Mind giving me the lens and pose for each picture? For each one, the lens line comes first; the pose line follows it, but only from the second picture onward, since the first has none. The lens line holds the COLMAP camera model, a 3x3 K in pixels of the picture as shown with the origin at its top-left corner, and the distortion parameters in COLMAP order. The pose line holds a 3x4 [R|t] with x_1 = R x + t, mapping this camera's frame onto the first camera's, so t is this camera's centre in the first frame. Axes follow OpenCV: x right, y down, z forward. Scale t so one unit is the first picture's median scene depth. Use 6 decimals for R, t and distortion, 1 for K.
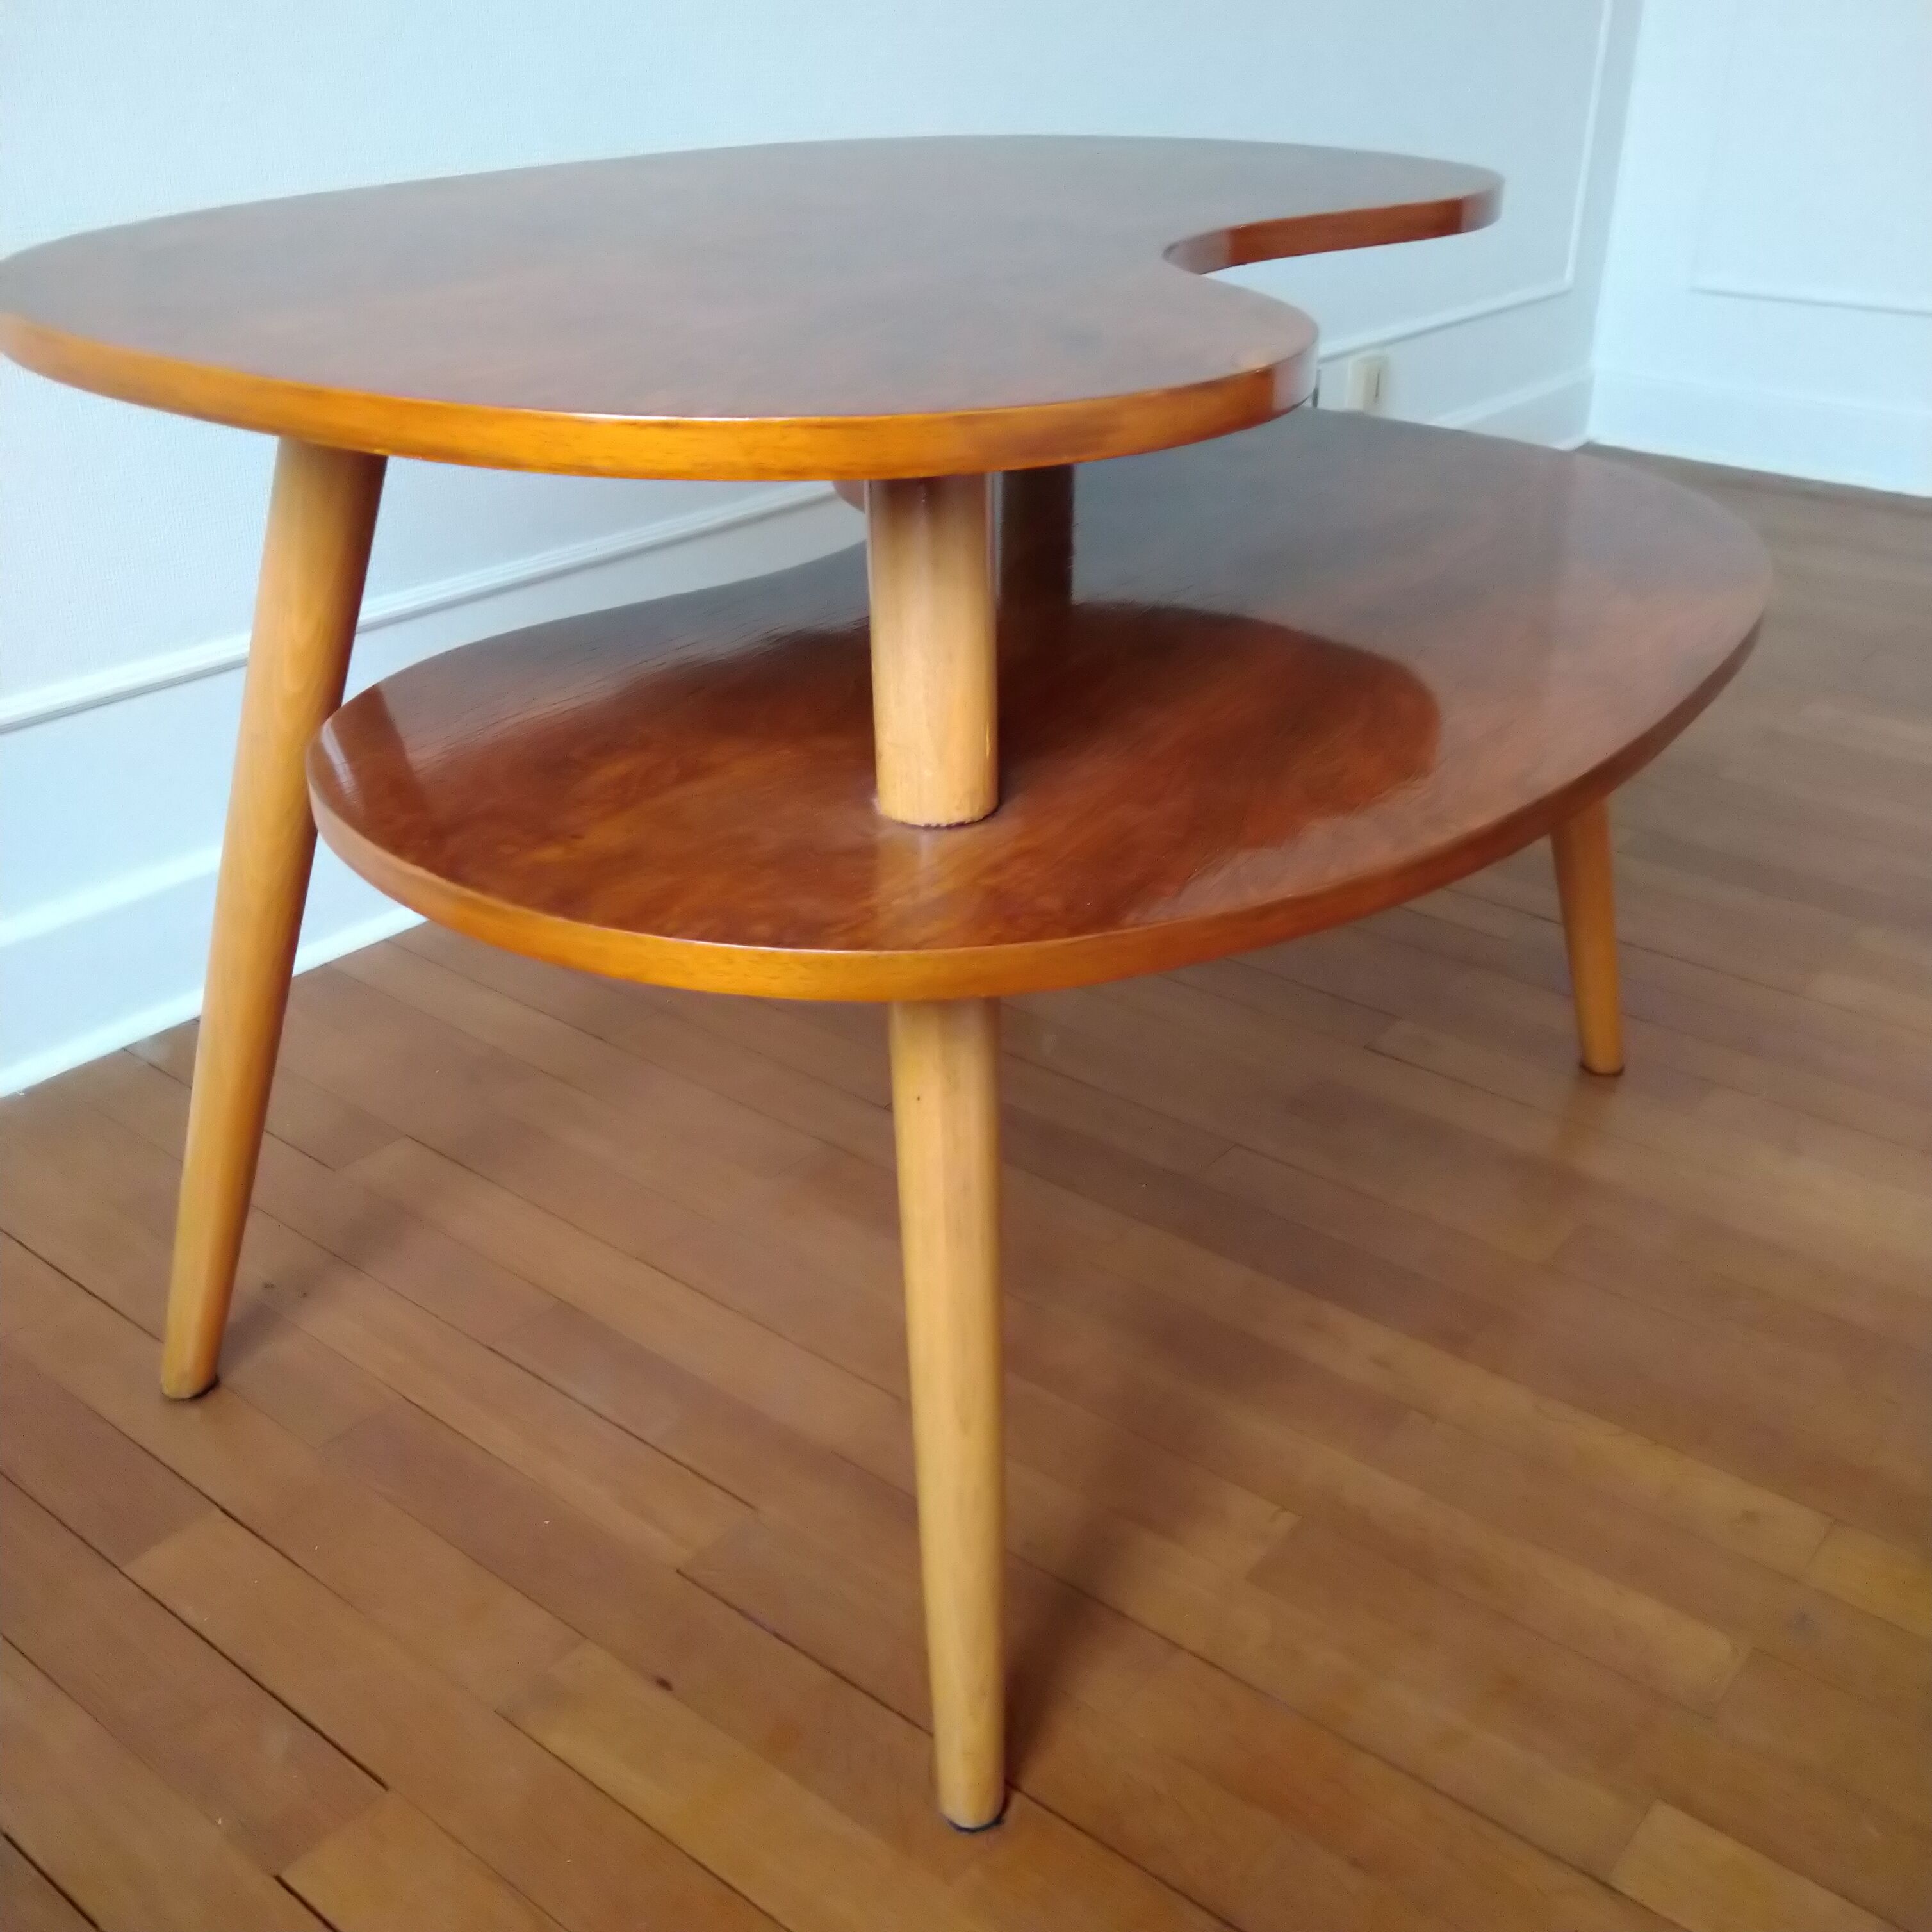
lens RADIAL K [[2026.8, 0, 1017.0], [0, 2026.8, 993.1], [0, 0, 1]] dist [-0.001447, 0.013307]
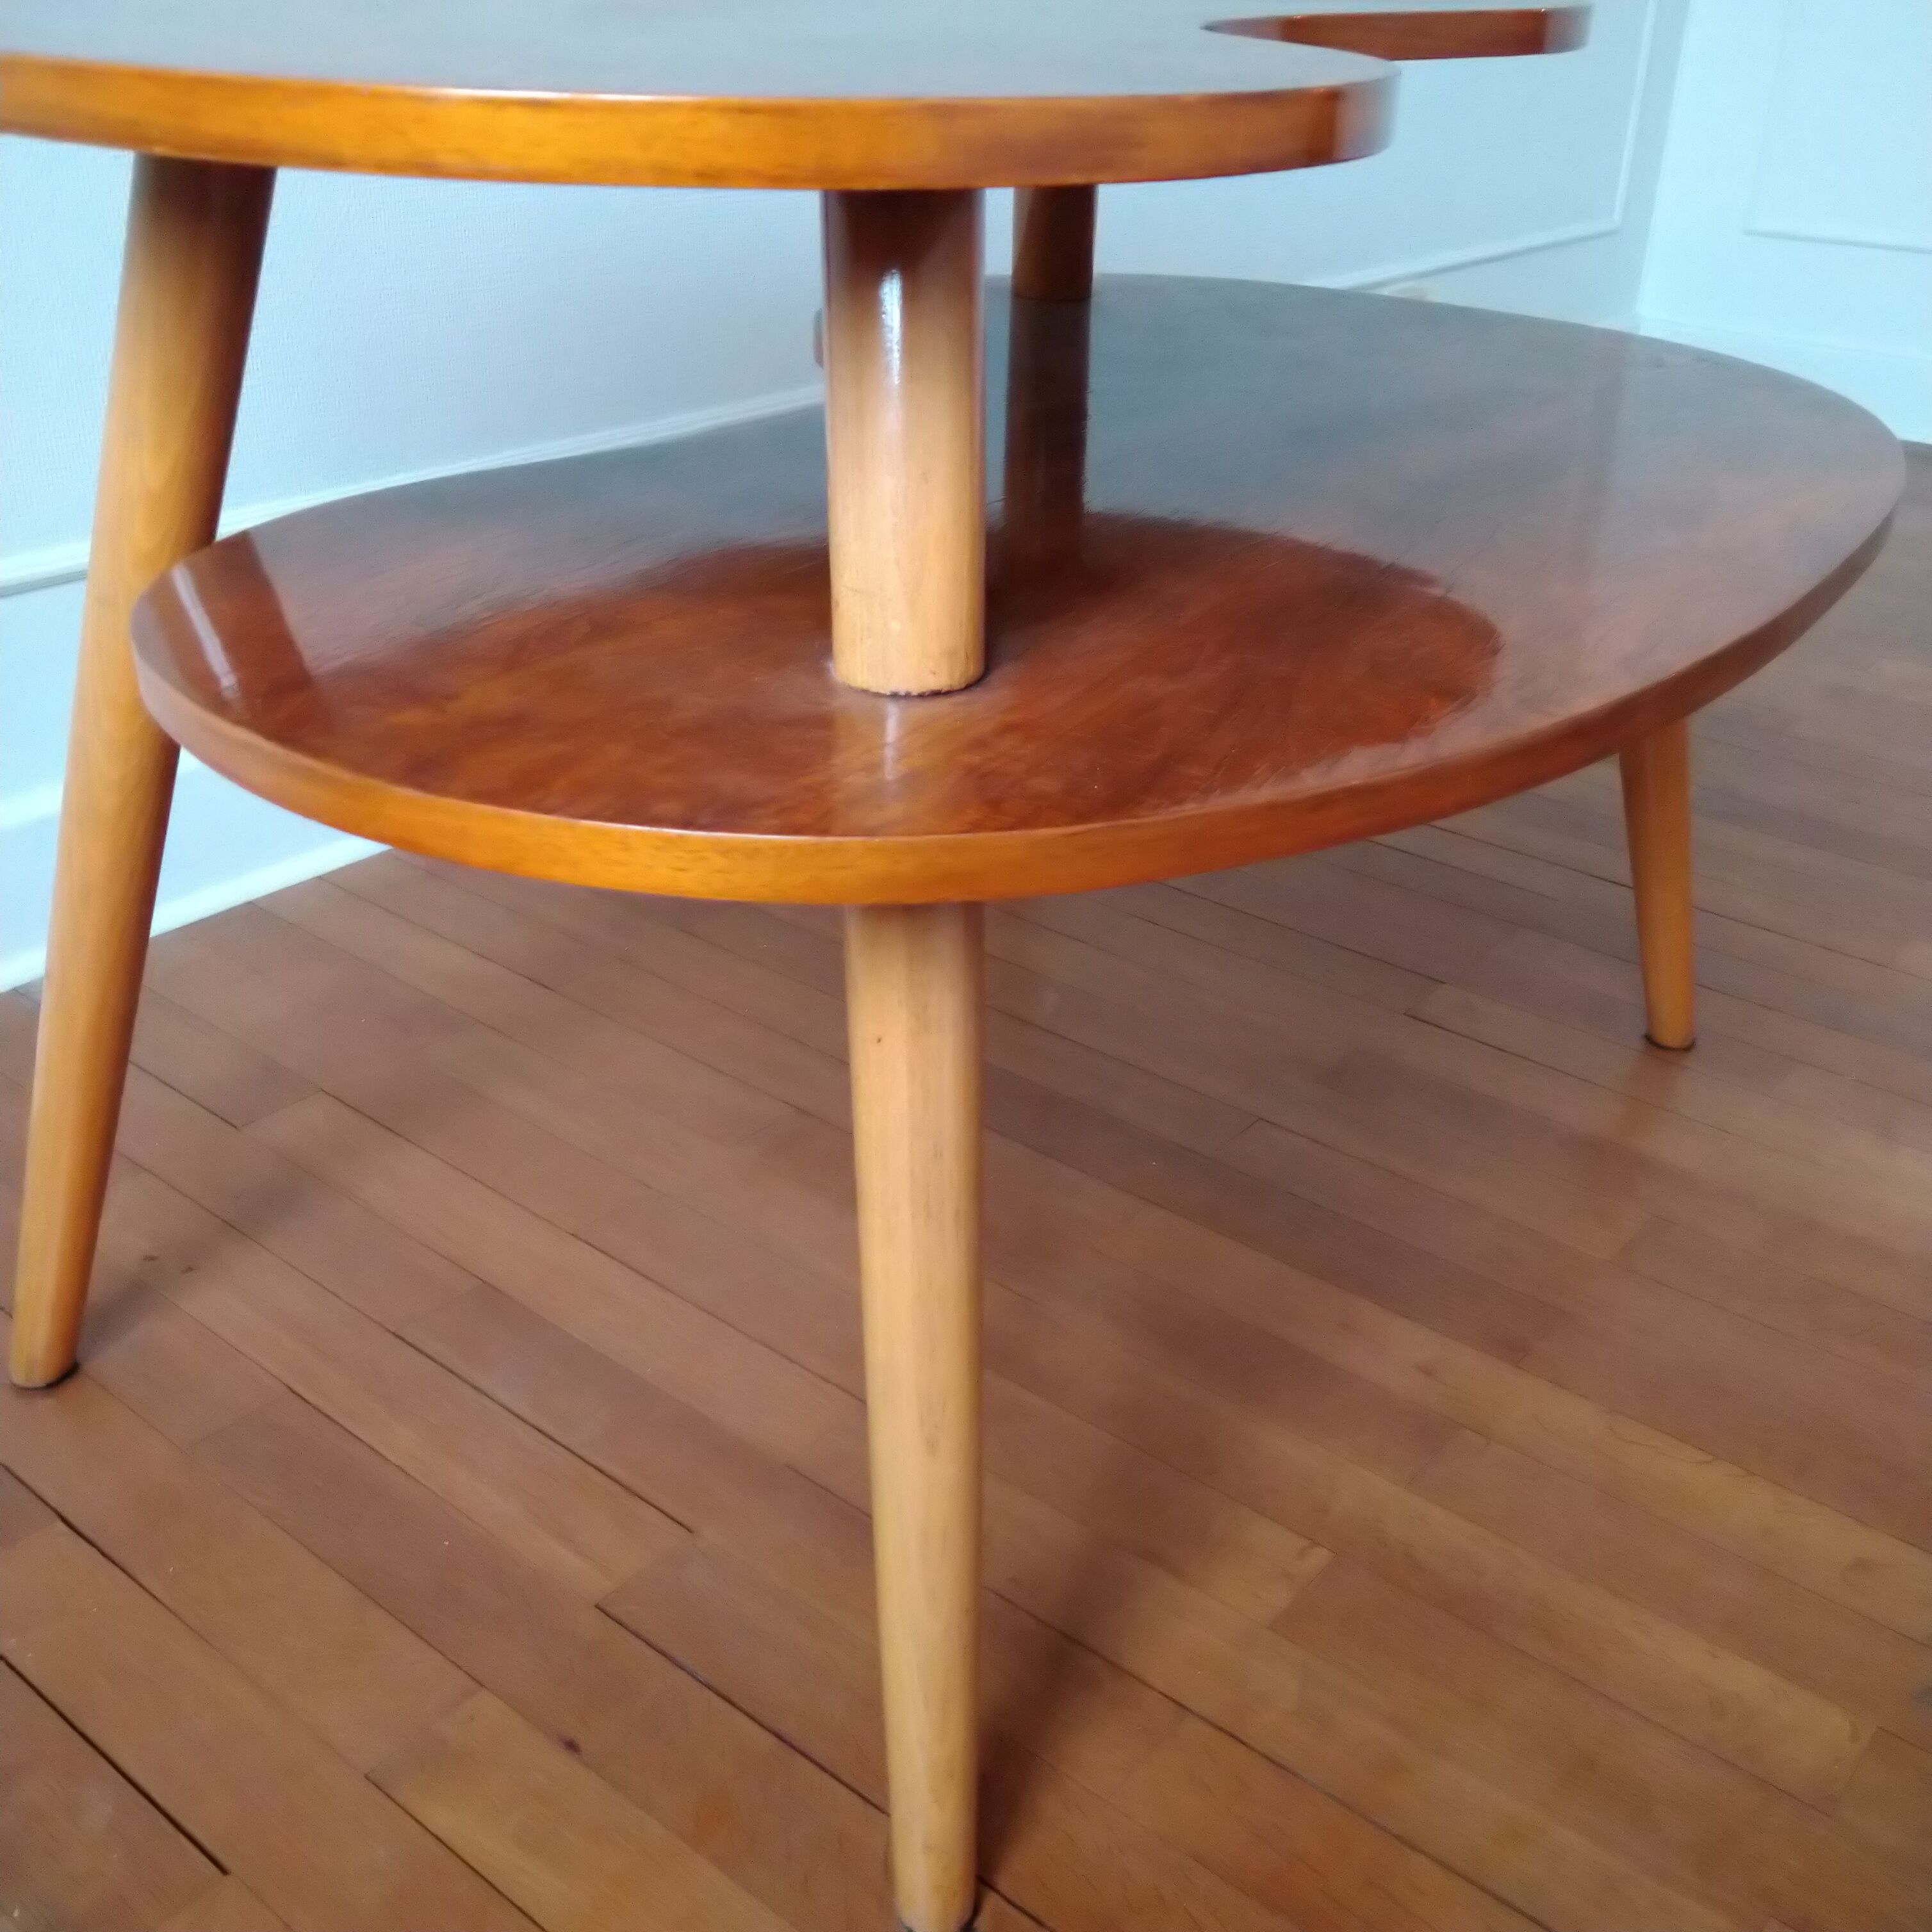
lens RADIAL K [[1986.2, 0, 994.2], [0, 1986.2, 967.8], [0, 0, 1]] dist [0.003351, -0.009647]
pose [[0.999725, 0.016937, -0.016205, 0.007137], [-0.017057, 0.999828, -0.007339, 0.022599], [0.016078, 0.007614, 0.999842, 0.172888]]
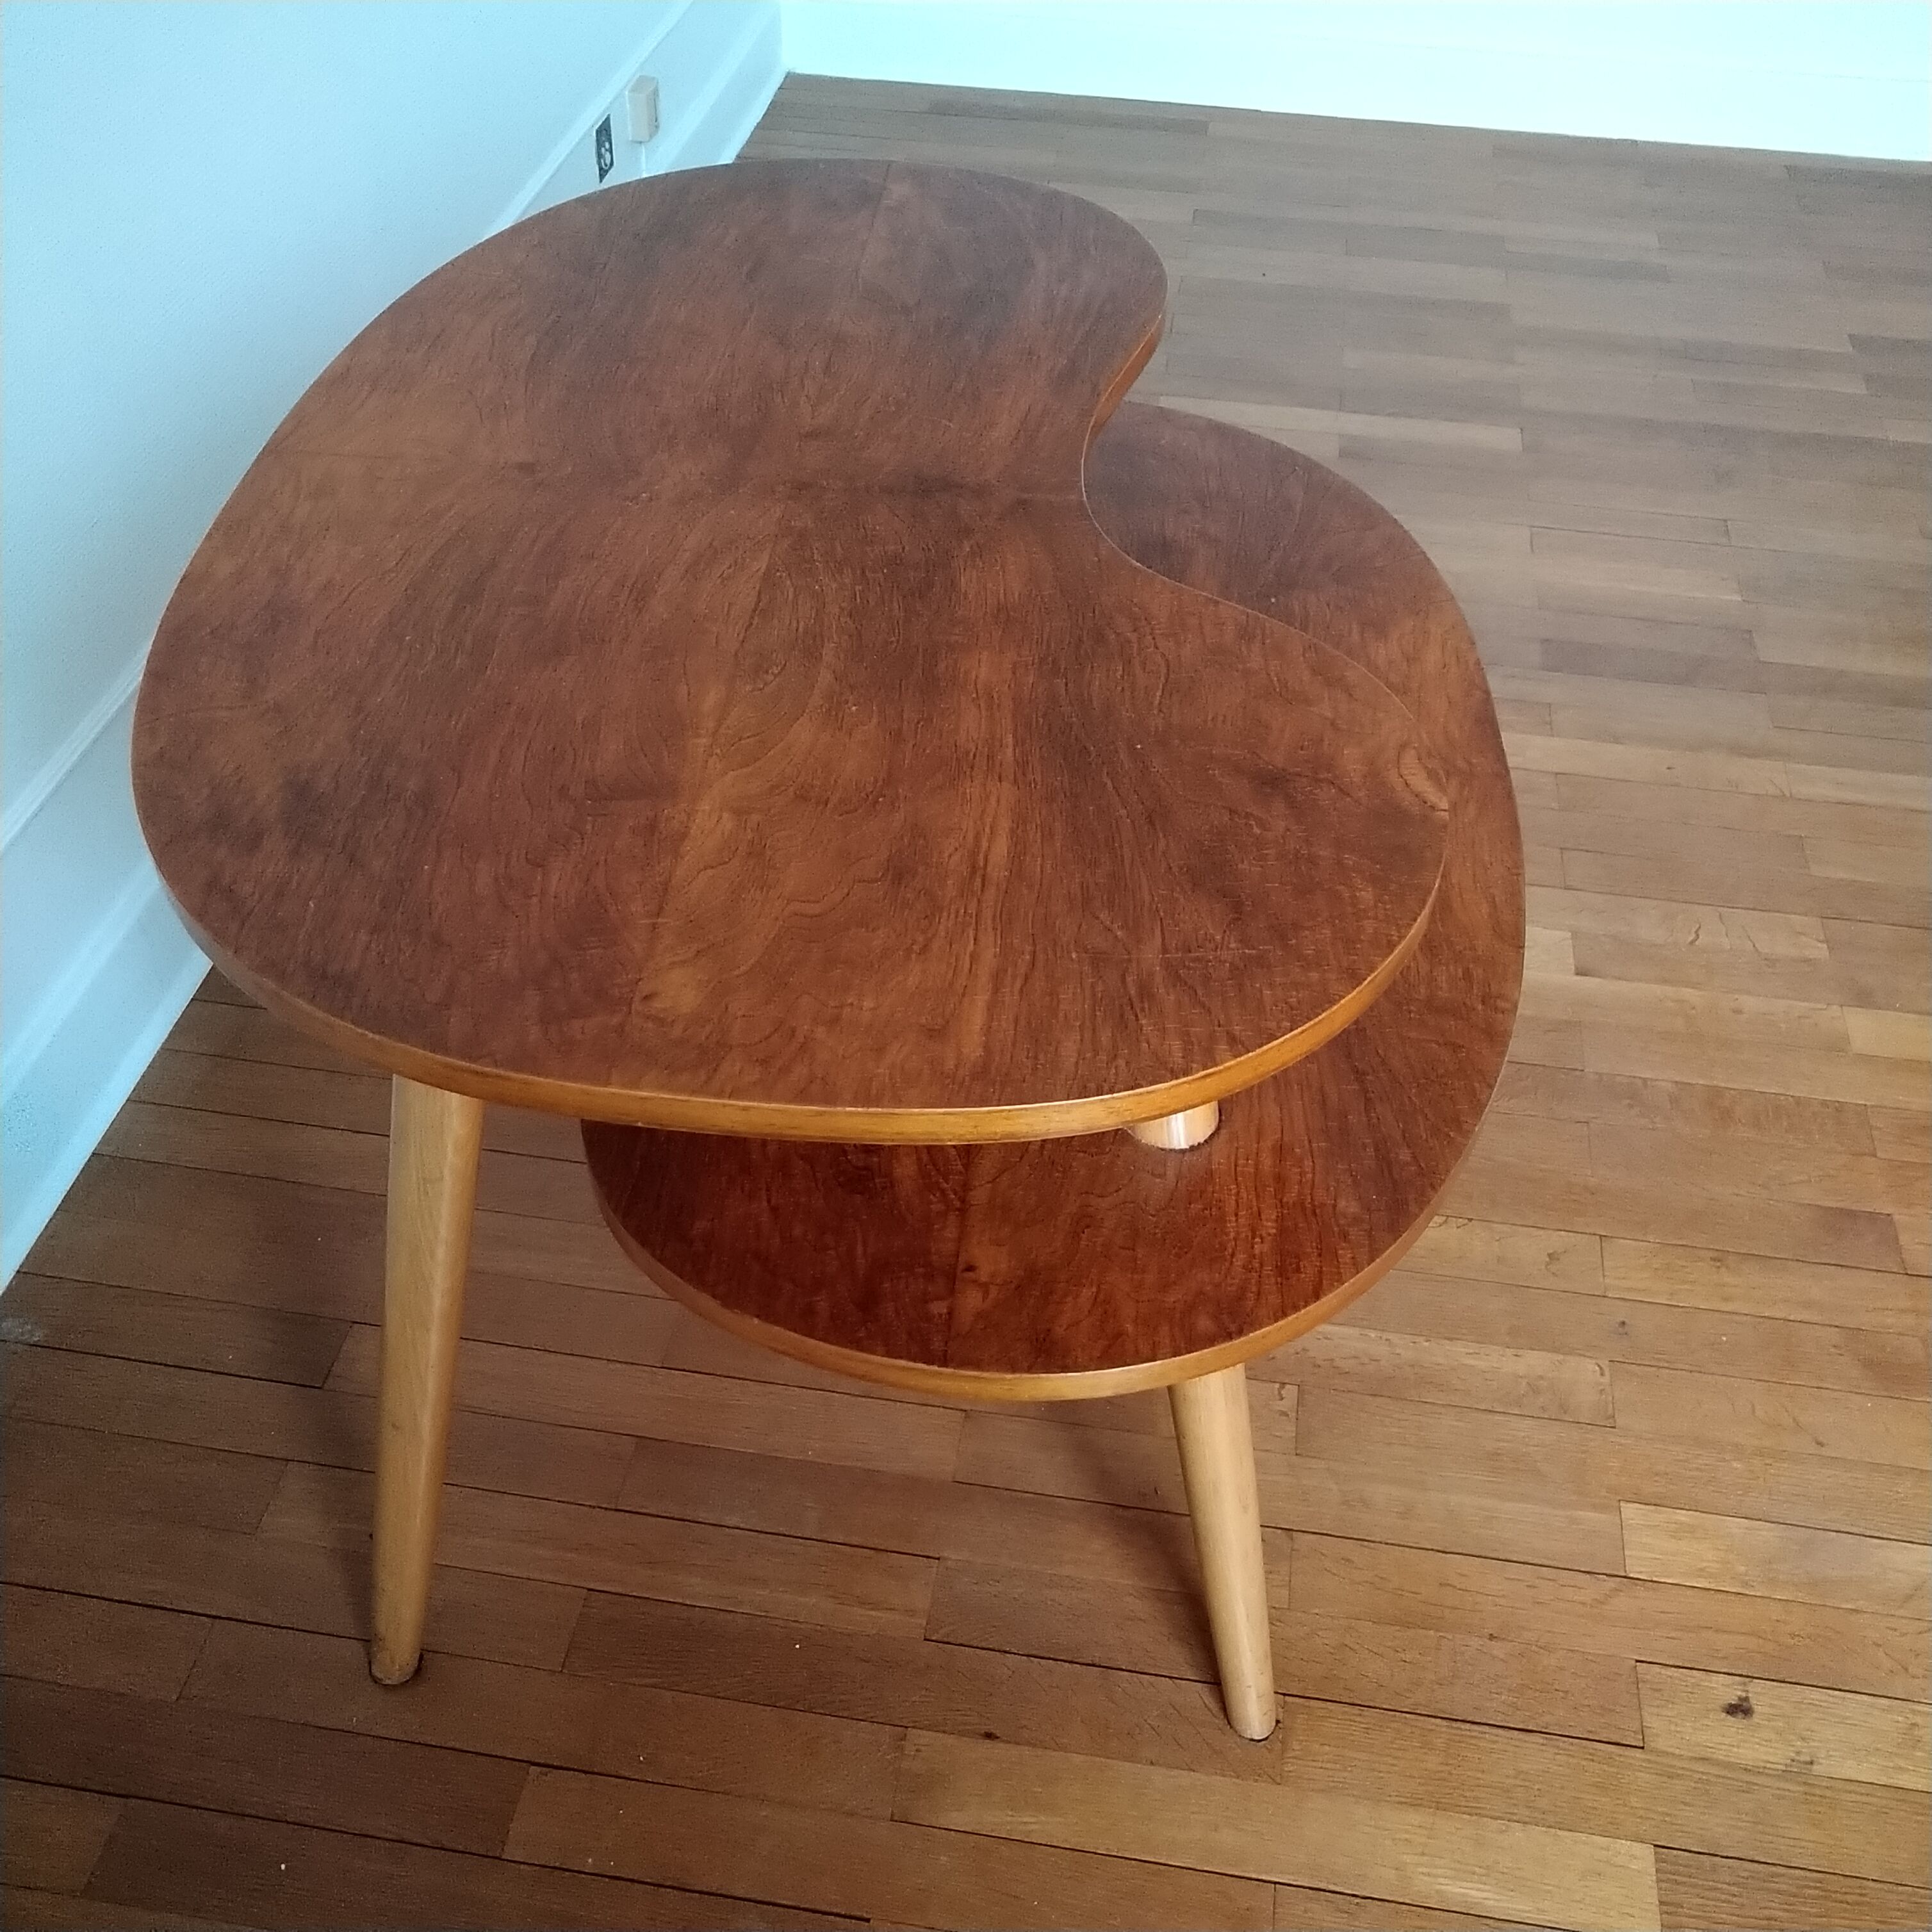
lens RADIAL K [[1986.2, 0, 994.2], [0, 1986.2, 967.8], [0, 0, 1]] dist [0.003351, -0.009647]
pose [[0.878653, -0.322456, 0.352124, -0.430285], [0.223735, 0.929575, 0.292971, -0.449240], [-0.421796, -0.178638, 0.888919, -0.028119]]
